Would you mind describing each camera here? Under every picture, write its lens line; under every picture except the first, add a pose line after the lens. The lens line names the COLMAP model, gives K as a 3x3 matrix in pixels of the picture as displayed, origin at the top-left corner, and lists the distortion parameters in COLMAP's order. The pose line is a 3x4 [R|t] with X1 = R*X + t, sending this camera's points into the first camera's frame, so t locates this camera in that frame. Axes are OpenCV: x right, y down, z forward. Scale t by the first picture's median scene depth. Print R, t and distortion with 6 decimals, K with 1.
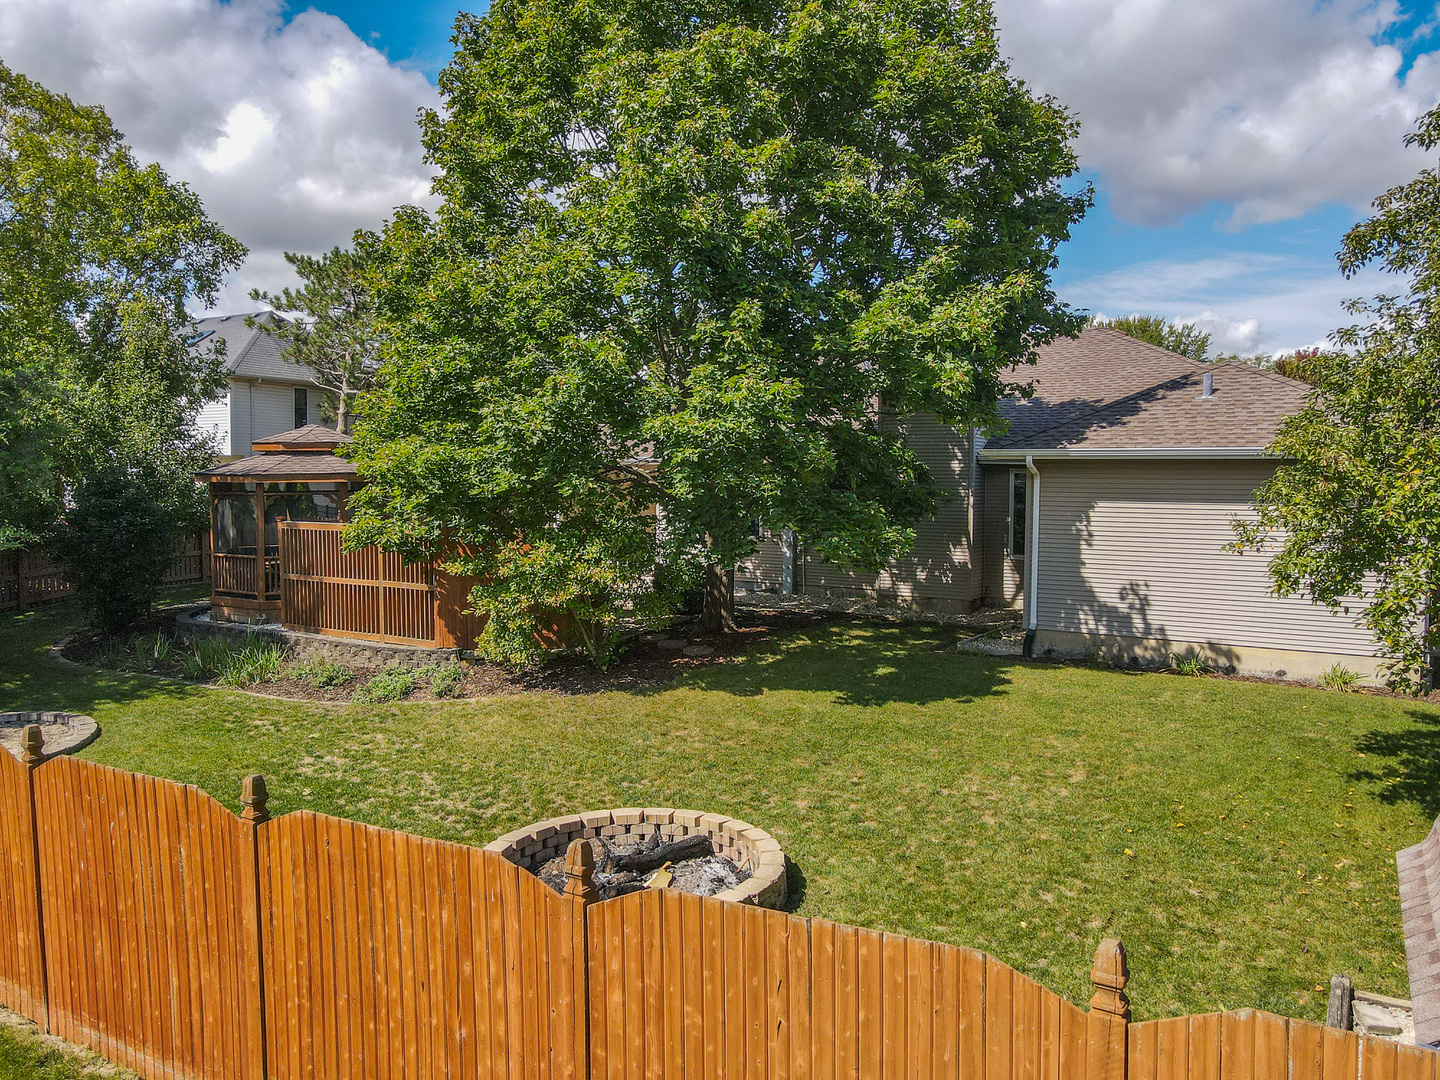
lens RADIAL K [[1080.8, 0, 720.0], [0, 1080.8, 540.0], [0, 0, 1]] dist [-0.001915, 0.002770]
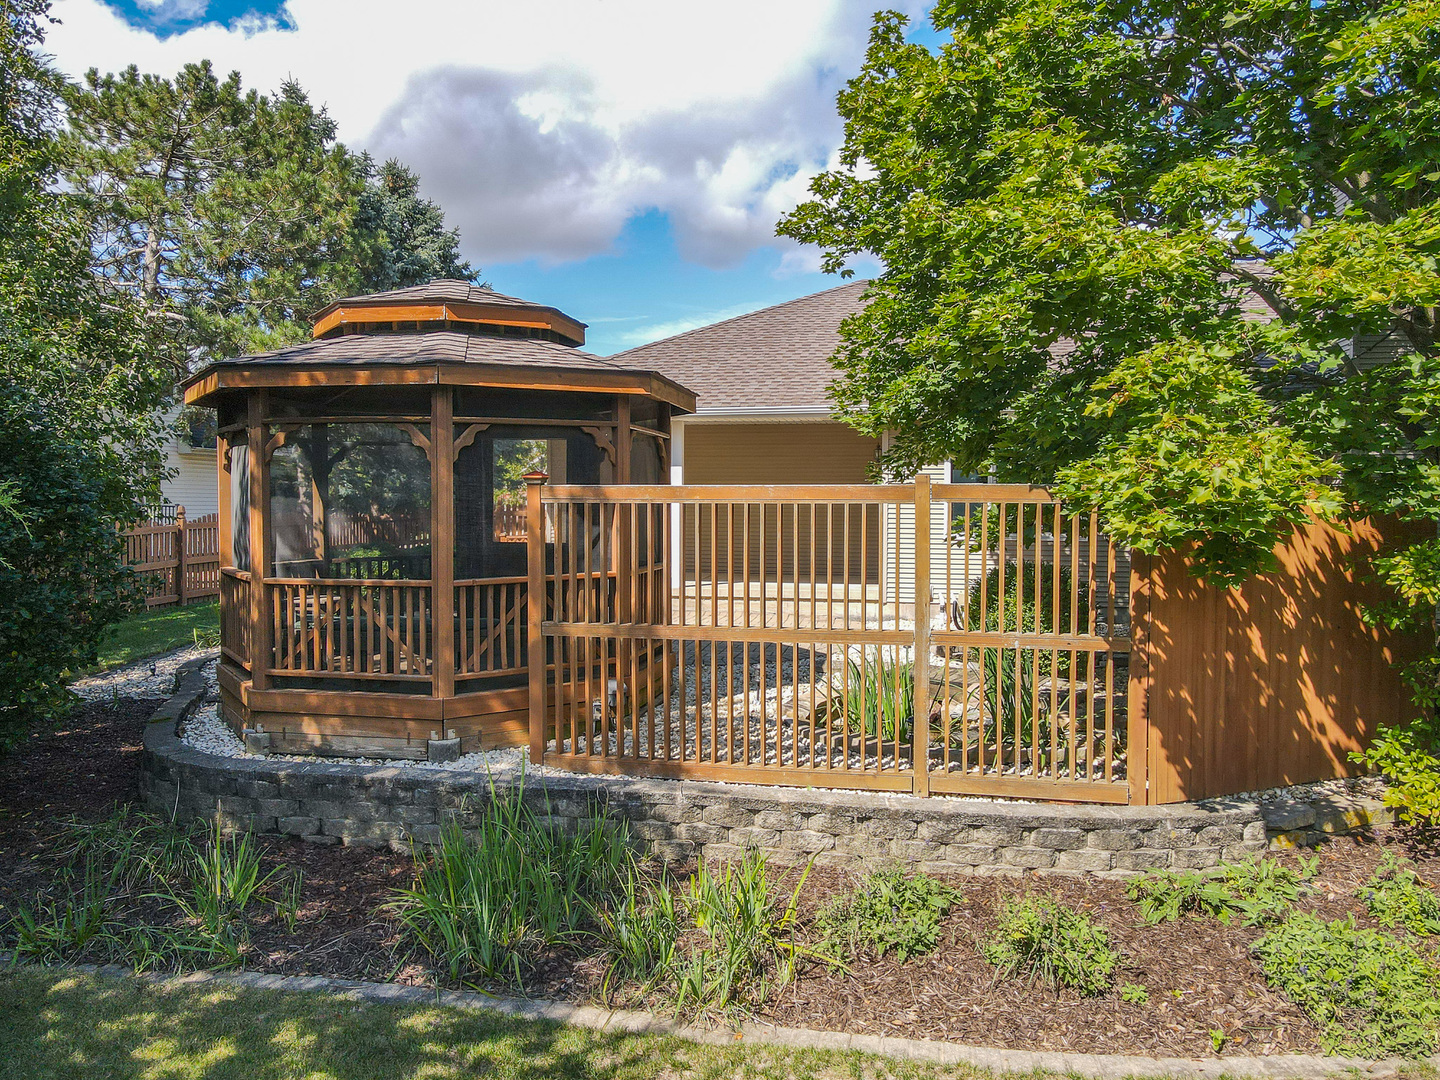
lens RADIAL K [[1080.8, 0, 720.0], [0, 1080.8, 540.0], [0, 0, 1]] dist [-0.001915, 0.002770]
pose [[0.922579, -0.006891, 0.385747, -0.547963], [0.015756, 0.999679, -0.019826, 0.010558], [-0.385486, 0.024369, 0.922392, 0.693091]]
